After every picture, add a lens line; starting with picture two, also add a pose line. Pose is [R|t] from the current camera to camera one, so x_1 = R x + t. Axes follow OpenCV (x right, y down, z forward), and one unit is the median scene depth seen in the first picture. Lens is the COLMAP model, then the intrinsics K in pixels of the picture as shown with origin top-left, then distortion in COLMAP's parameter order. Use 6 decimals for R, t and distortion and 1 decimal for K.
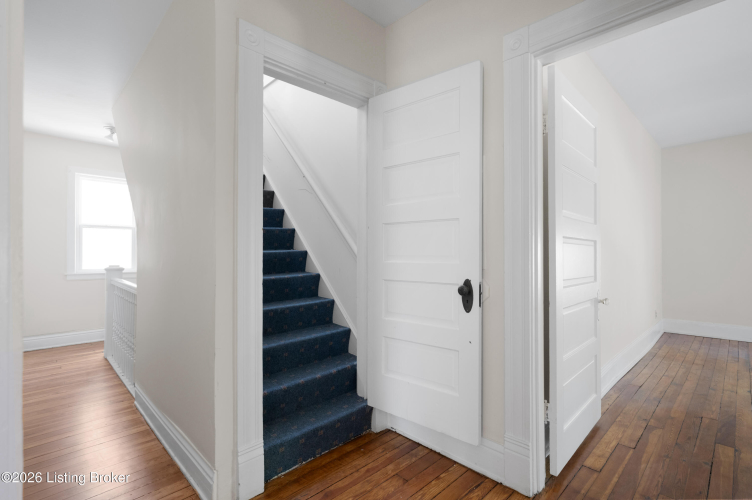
lens RADIAL K [[353.3, 0, 376.0], [0, 353.3, 250.0], [0, 0, 1]] dist [0.000744, 0.000204]
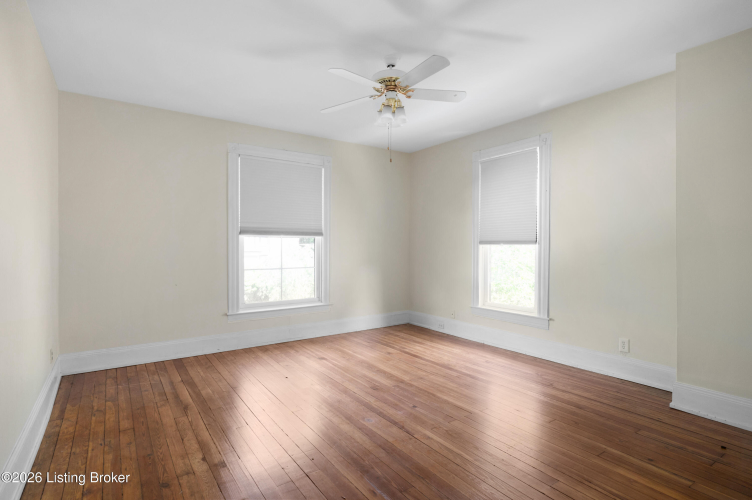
lens RADIAL K [[386.9, 0, 376.0], [0, 386.9, 250.0], [0, 0, 1]] dist [-0.001141, -0.000353]
pose [[0.171836, -0.002729, 0.985122, 0.263189], [-0.002967, 0.999990, 0.003288, -0.005621], [-0.985121, -0.003487, 0.171826, 0.381793]]
